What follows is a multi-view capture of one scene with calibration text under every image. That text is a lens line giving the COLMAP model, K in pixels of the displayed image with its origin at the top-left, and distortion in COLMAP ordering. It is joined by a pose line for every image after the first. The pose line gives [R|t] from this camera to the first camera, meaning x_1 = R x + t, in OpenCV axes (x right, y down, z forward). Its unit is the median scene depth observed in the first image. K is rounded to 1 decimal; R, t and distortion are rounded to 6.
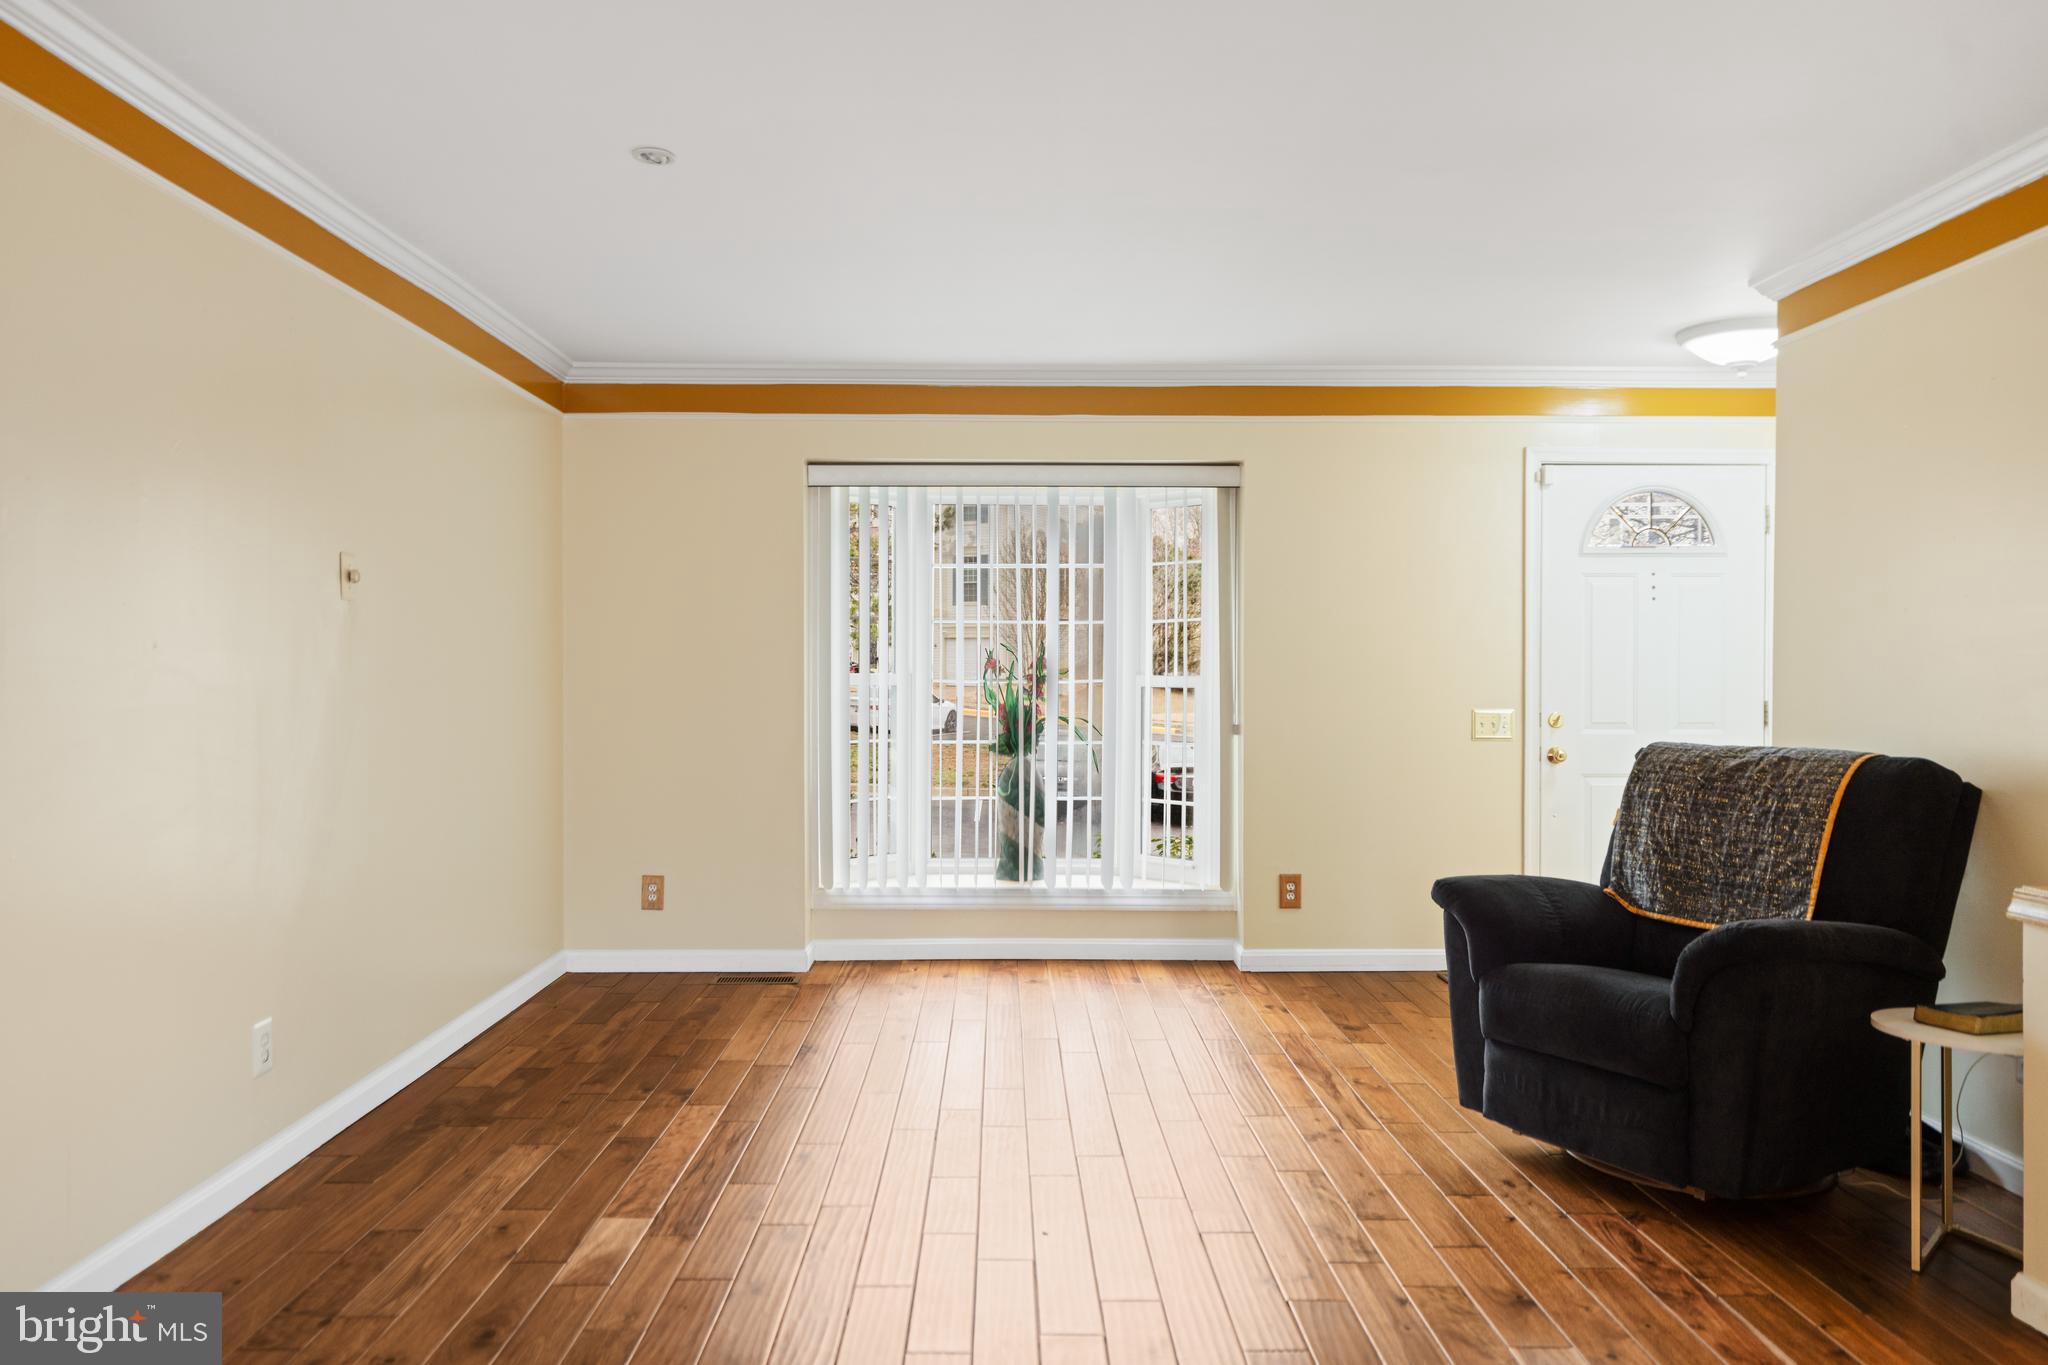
lens RADIAL K [[1481.0, 0, 1024.0], [0, 1481.0, 682.5], [0, 0, 1]] dist [0.011055, 0.000144]
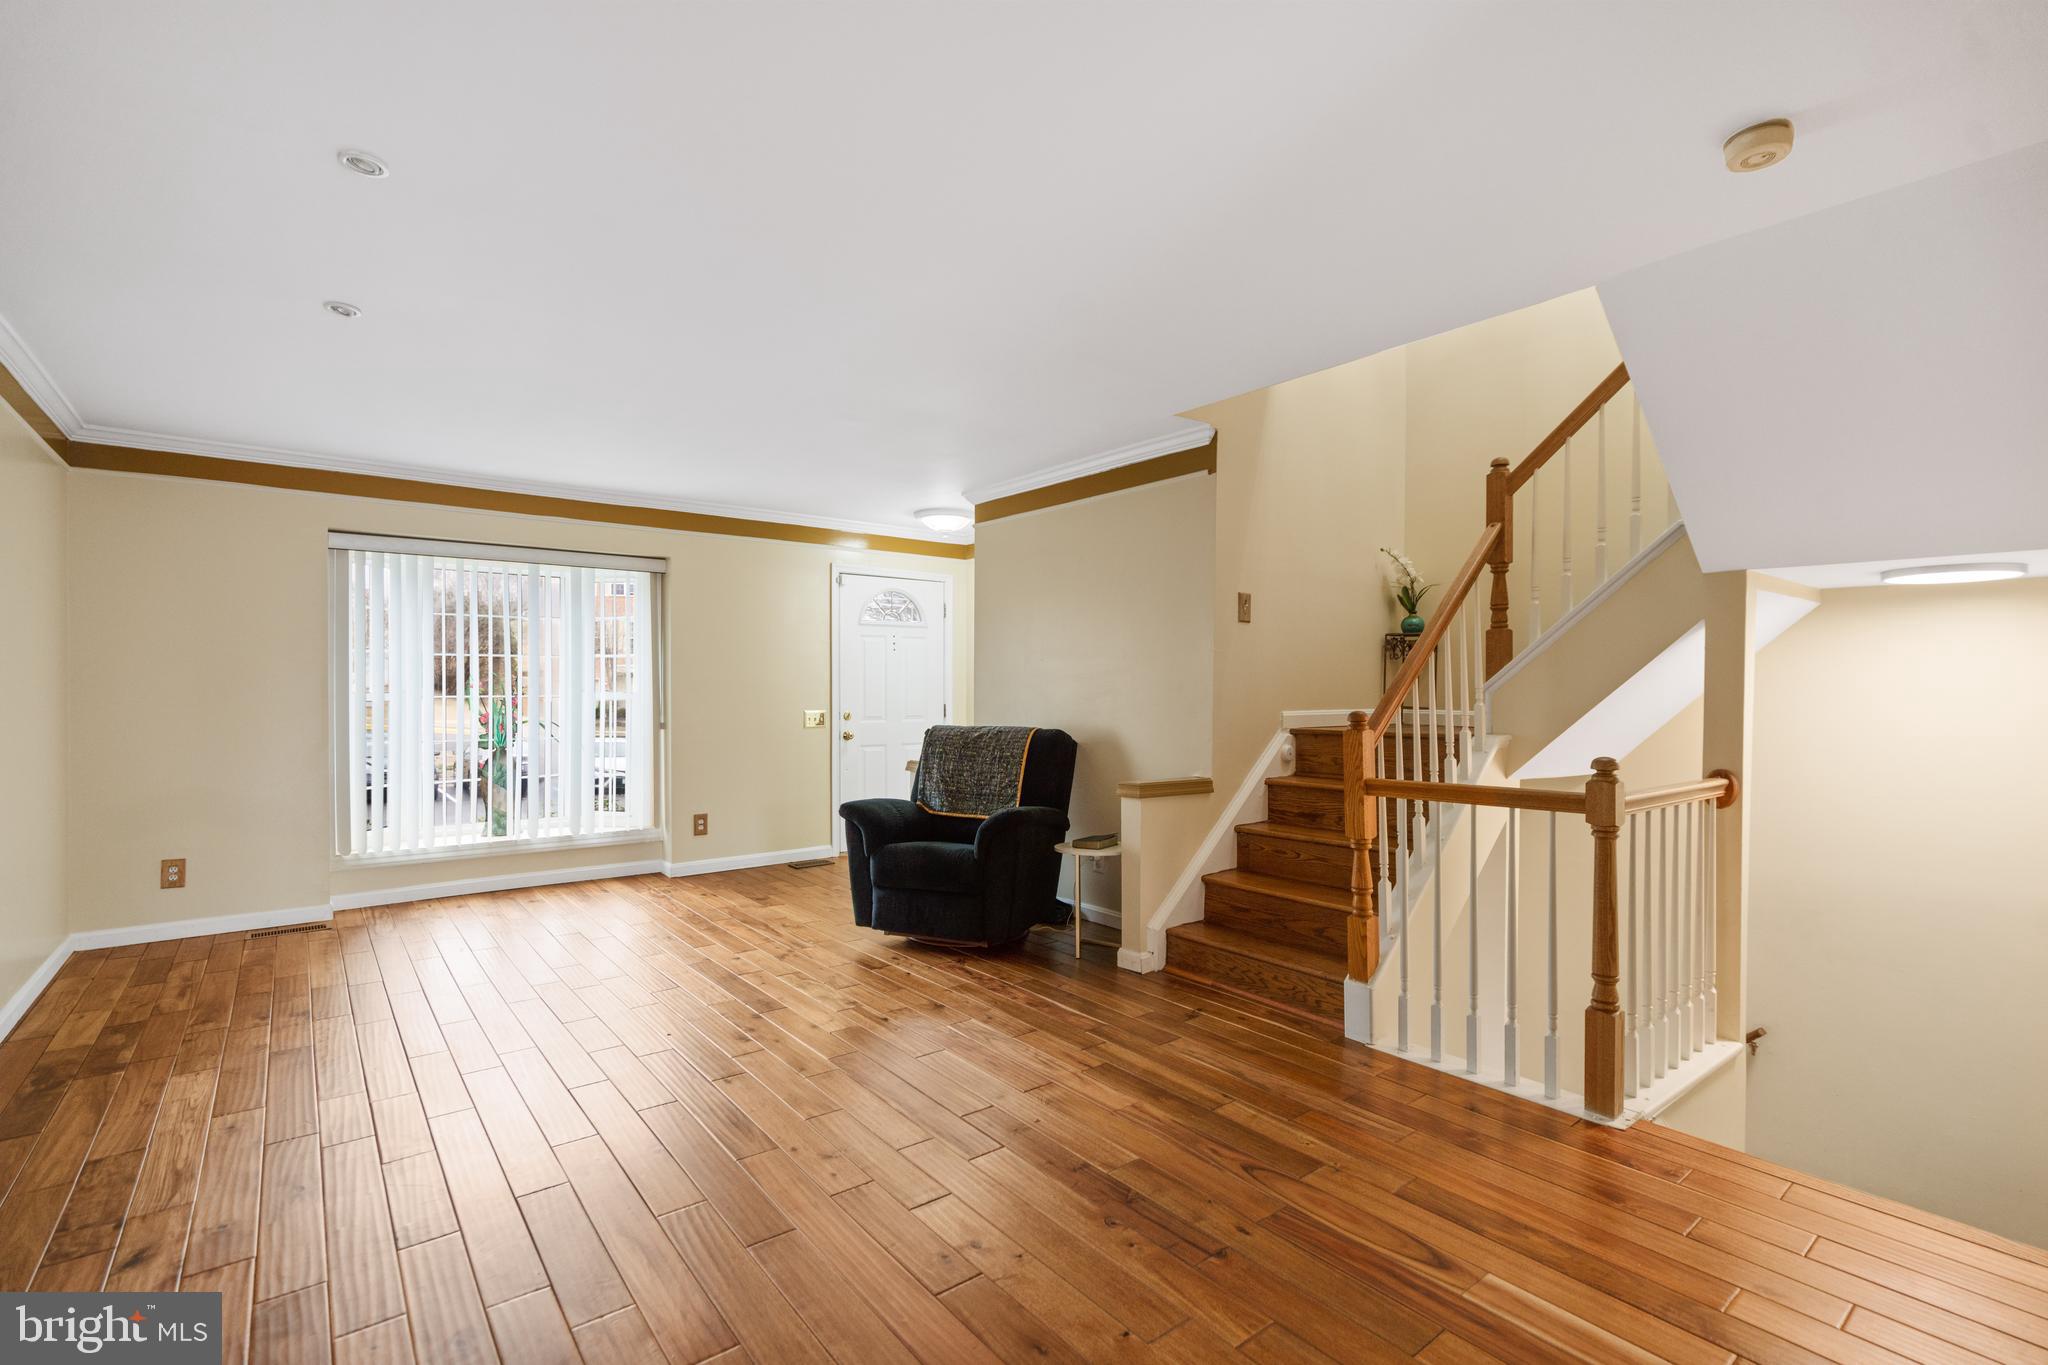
lens RADIAL K [[942.2, 0, 1029.9], [0, 942.2, 688.4], [0, 0, 1]] dist [0.000148, 0.000261]
pose [[0.785188, -0.001483, 0.619255, -0.247744], [0.005750, 0.999971, -0.004896, -0.001831], [-0.619230, 0.007405, 0.785174, -0.050510]]
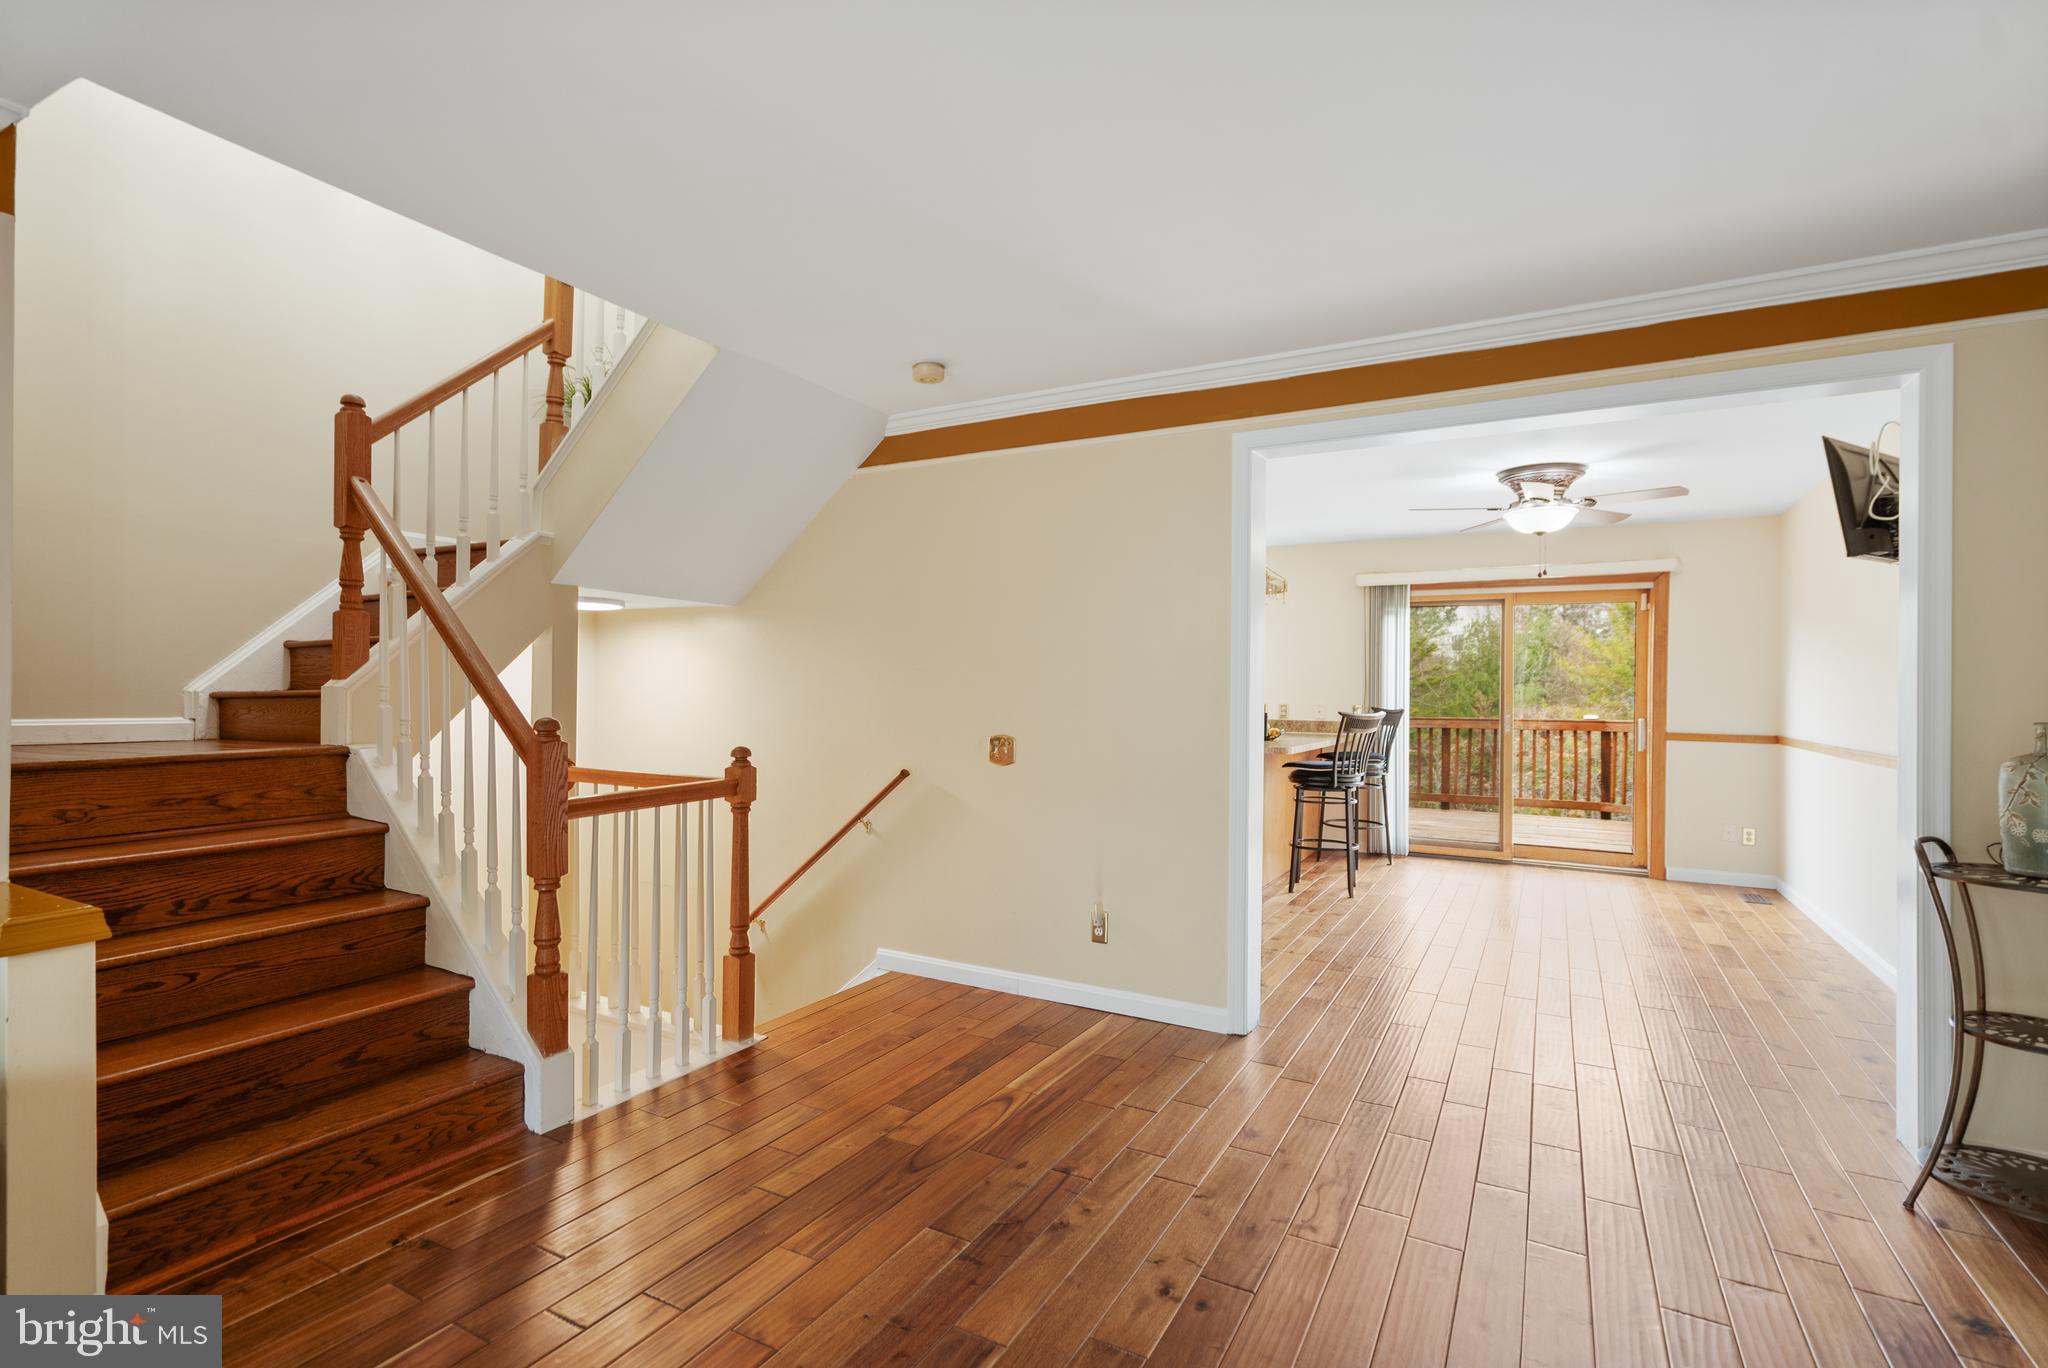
lens RADIAL K [[942.2, 0, 1029.9], [0, 942.2, 689.9], [0, 0, 1]] dist [0.000148, 0.000261]
pose [[-0.872145, -0.010089, 0.489144, -0.123437], [-0.007272, 0.999944, 0.007657, -0.011048], [-0.489194, 0.003121, -0.872170, 0.837375]]
